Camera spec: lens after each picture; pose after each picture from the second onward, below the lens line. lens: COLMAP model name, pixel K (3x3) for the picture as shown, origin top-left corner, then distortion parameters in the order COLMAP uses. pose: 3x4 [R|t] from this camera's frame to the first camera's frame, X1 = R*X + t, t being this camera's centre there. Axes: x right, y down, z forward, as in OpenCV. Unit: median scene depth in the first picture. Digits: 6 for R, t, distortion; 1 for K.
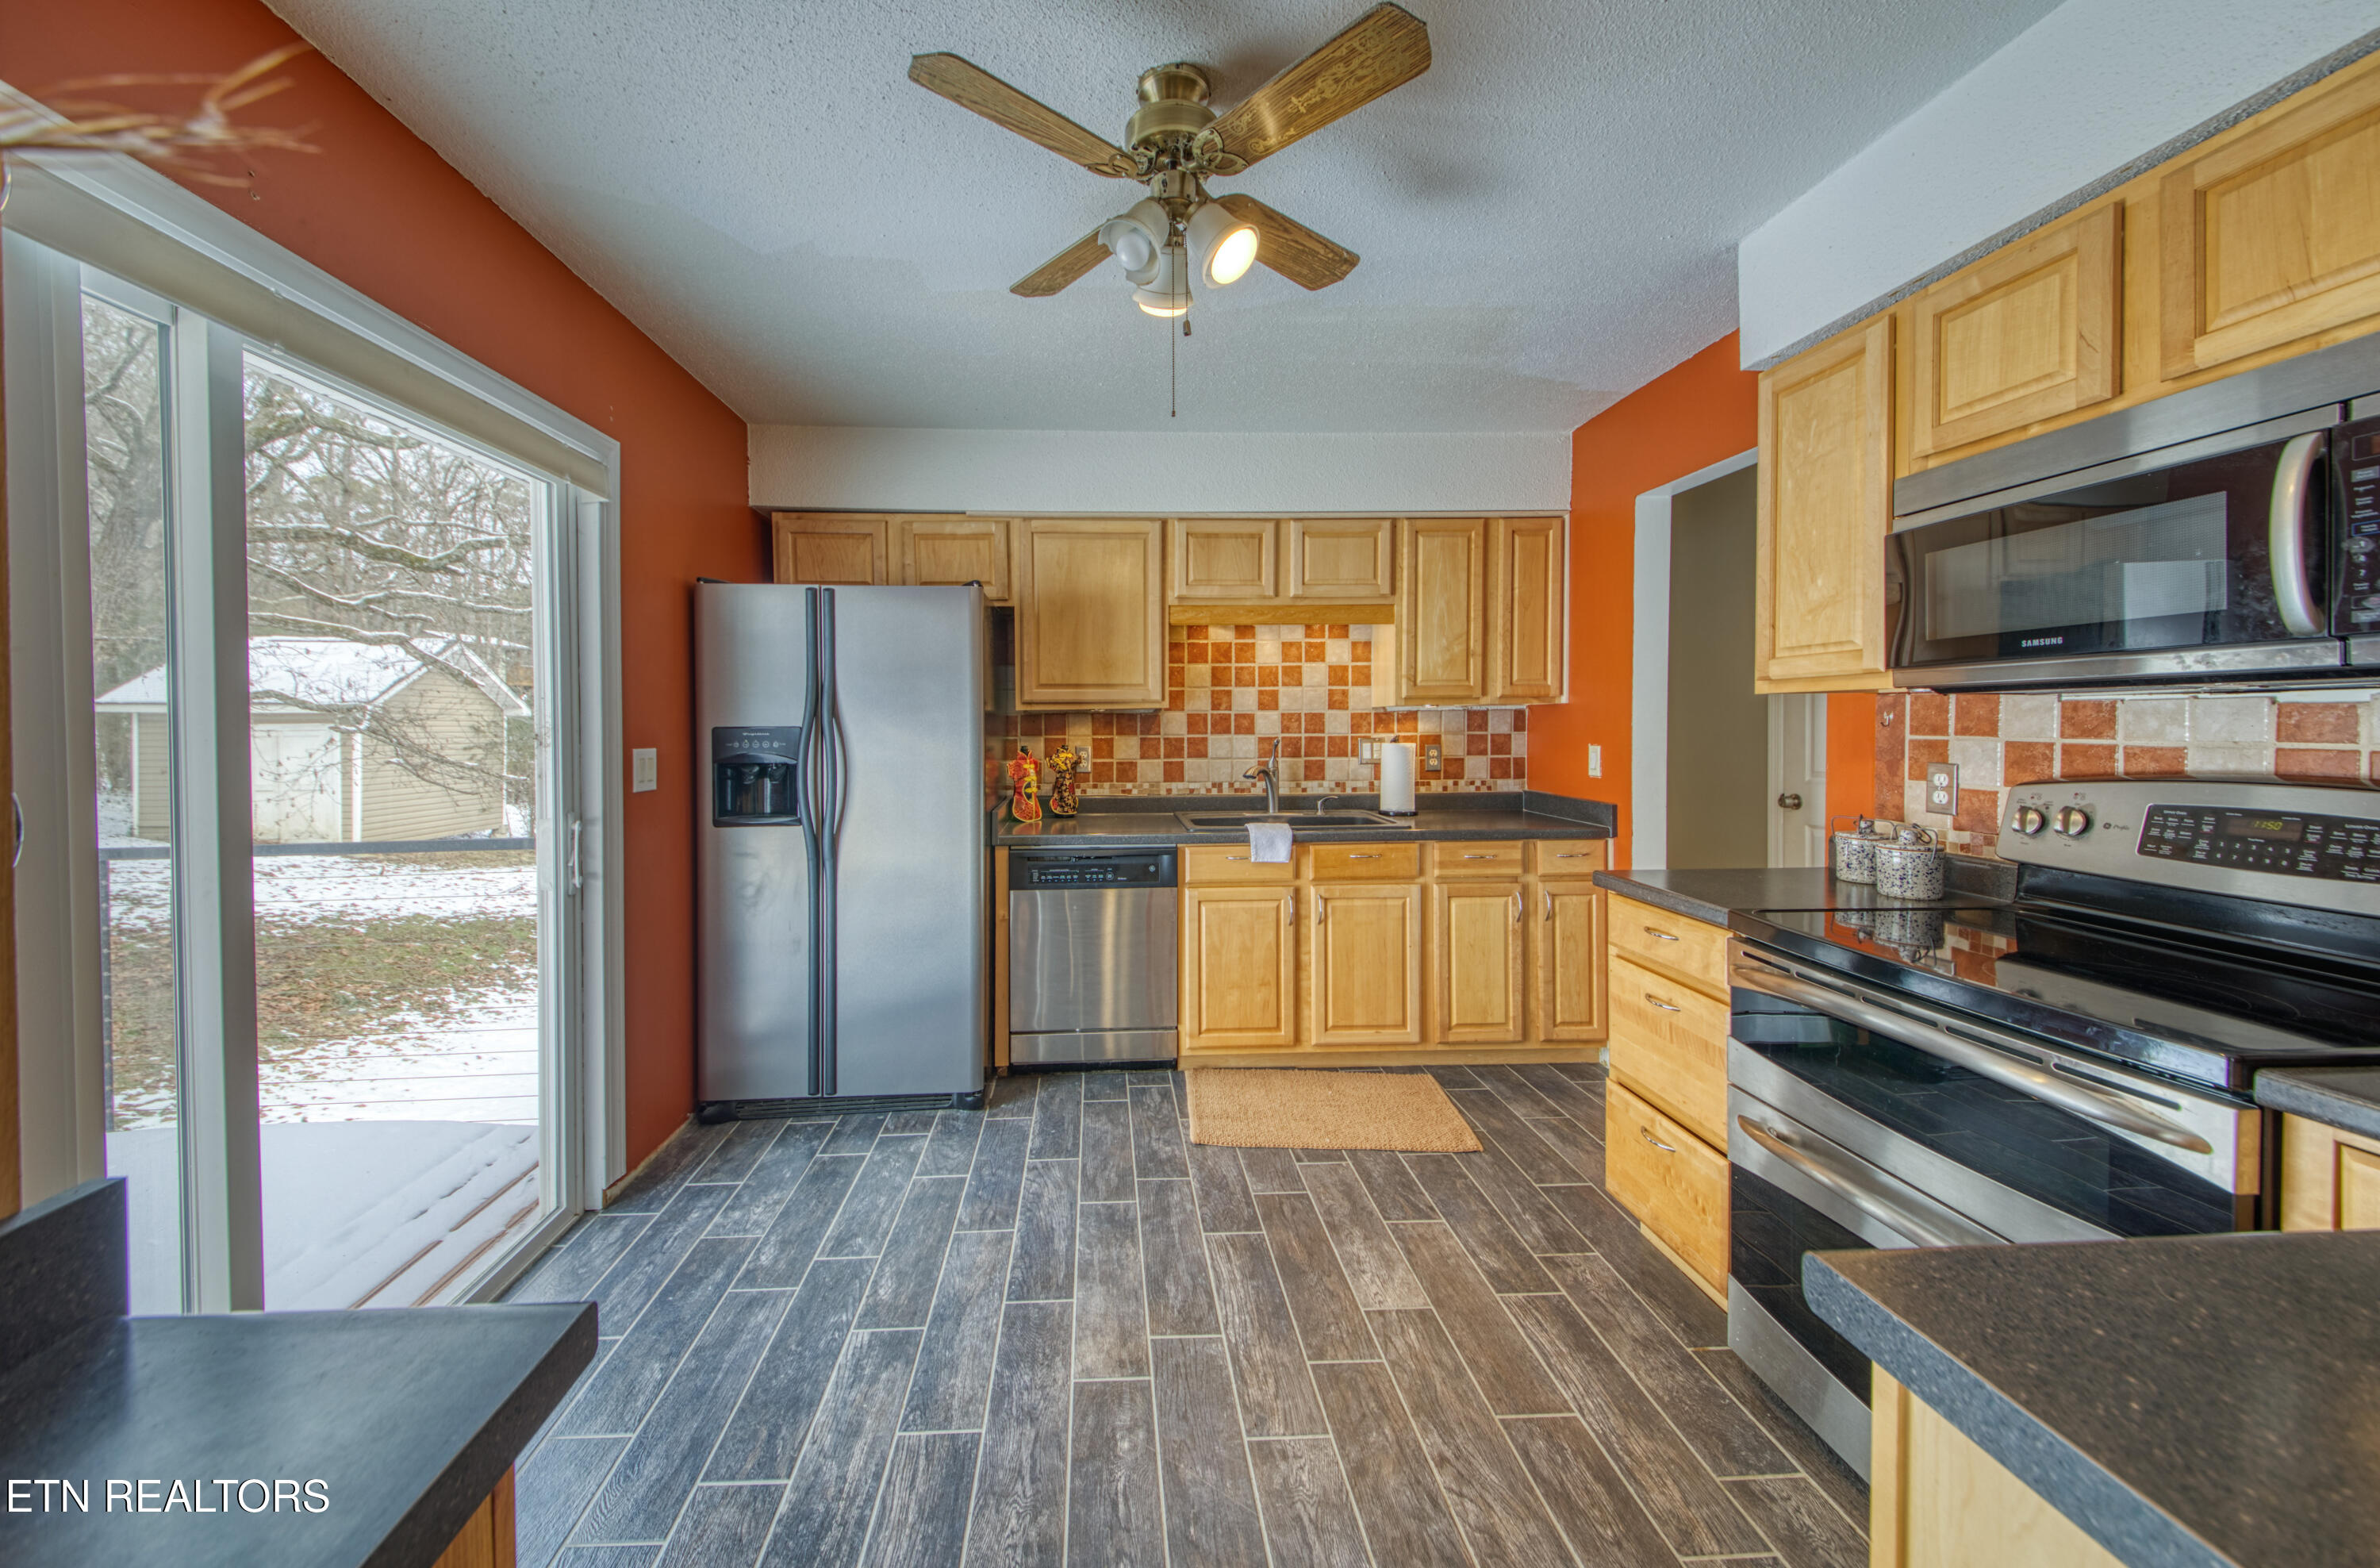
lens RADIAL K [[843.0, 0, 1159.7], [0, 843.0, 728.9], [0, 0, 1]] dist [-0.019933, -0.001258]
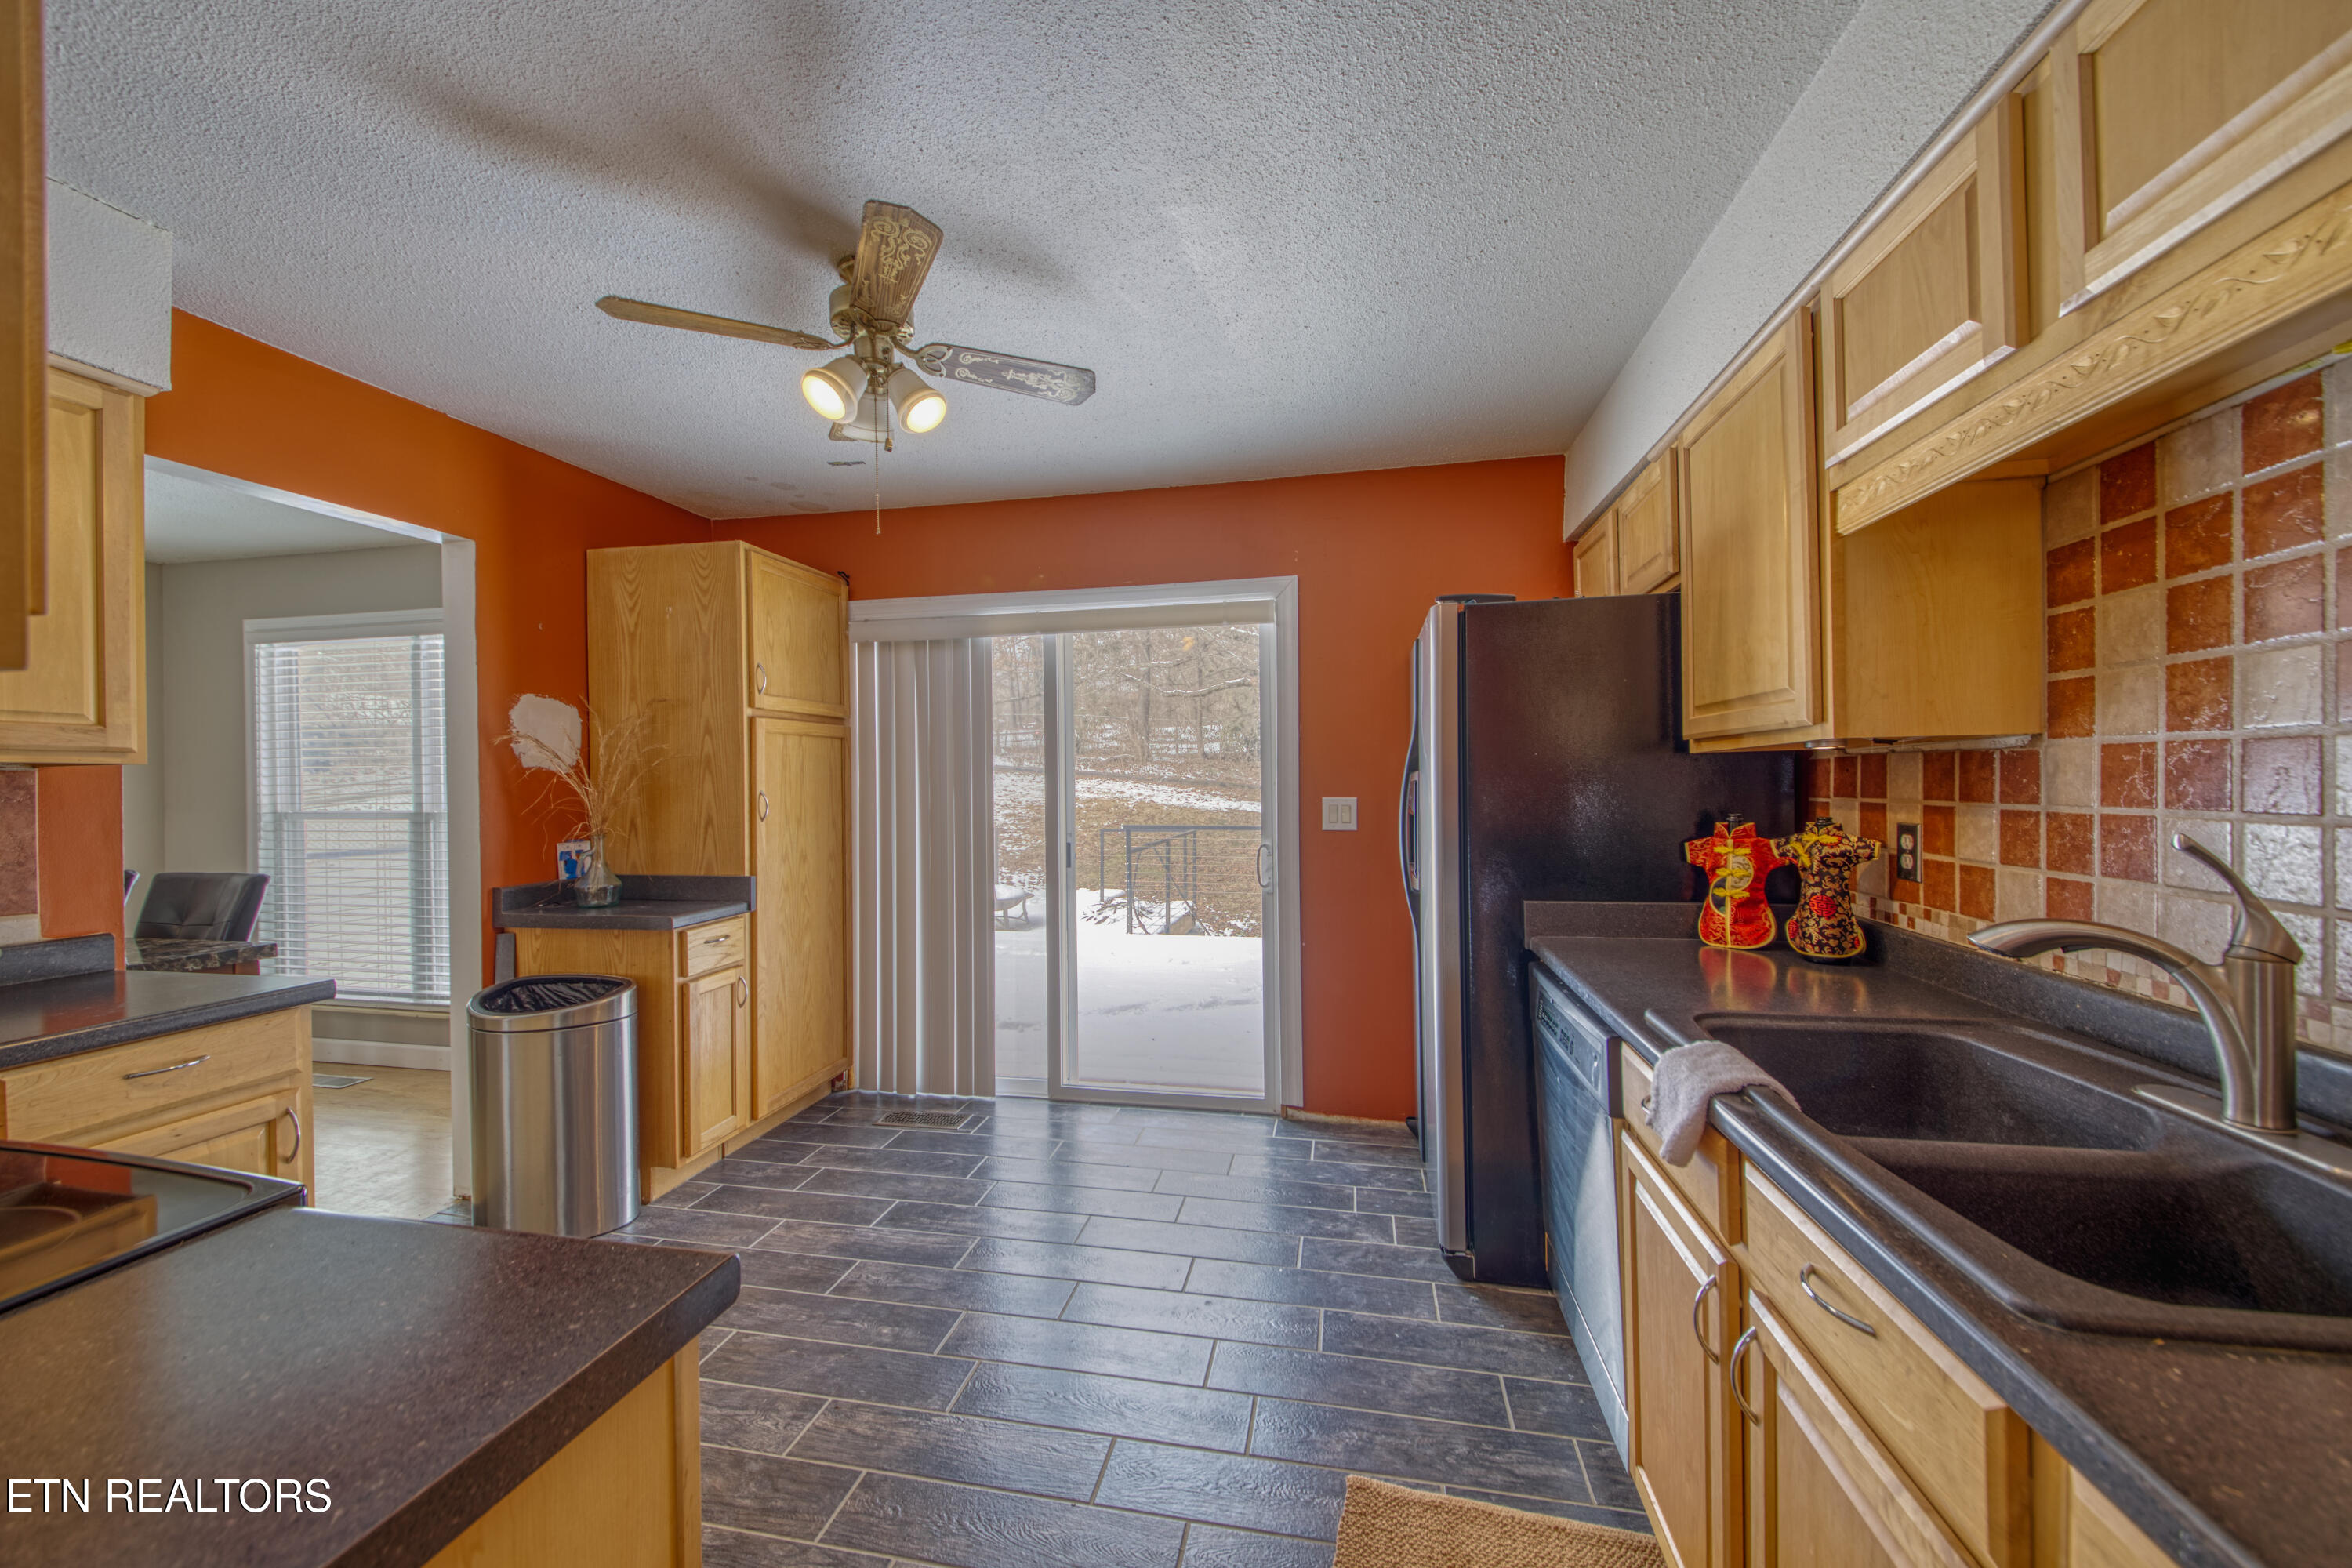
lens RADIAL K [[833.0, 0, 1190.2], [0, 833.0, 787.3], [0, 0, 1]] dist [-0.019933, -0.001258]
pose [[-0.253896, 0.005228, -0.967217, 0.444795], [-0.000625, 0.999984, 0.005569, -0.002162], [0.967231, 0.002018, -0.253889, 0.729524]]
